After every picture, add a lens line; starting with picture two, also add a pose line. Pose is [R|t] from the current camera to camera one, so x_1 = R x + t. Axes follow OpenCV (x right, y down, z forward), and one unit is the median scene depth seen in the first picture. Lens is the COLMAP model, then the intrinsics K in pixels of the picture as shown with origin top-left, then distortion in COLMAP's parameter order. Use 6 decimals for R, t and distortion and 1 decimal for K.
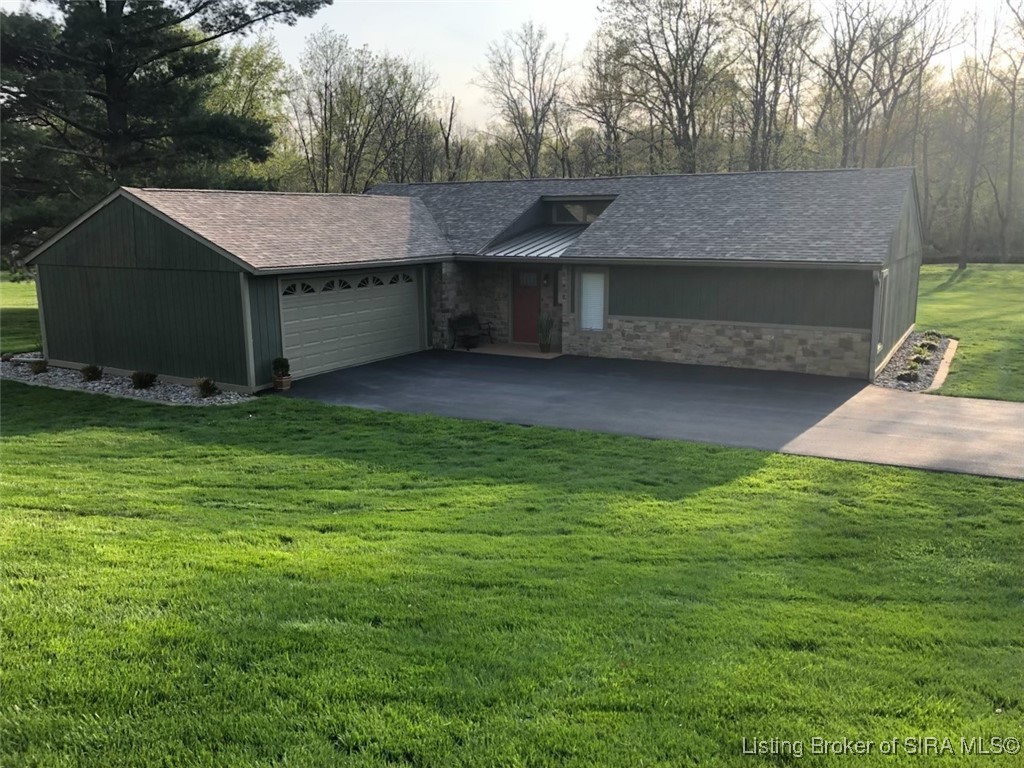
lens RADIAL K [[842.1, 0, 502.6], [0, 842.1, 384.8], [0, 0, 1]] dist [0.068005, -0.002813]
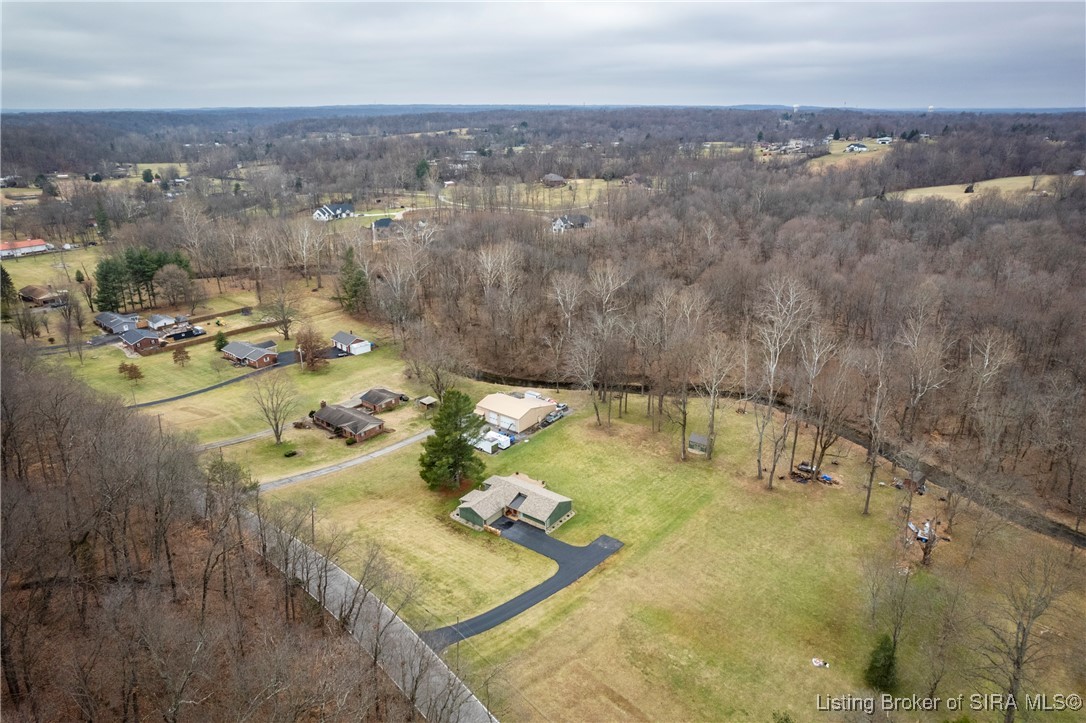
lens RADIAL K [[694.5, 0, 543.0], [0, 694.5, 361.5], [0, 0, 1]] dist [-0.061985, 0.057004]
pose [[0.994155, 0.044907, -0.098176, 0.963780], [-0.028129, 0.985717, 0.166043, -2.857545], [0.104230, -0.162311, 0.981219, -5.718494]]
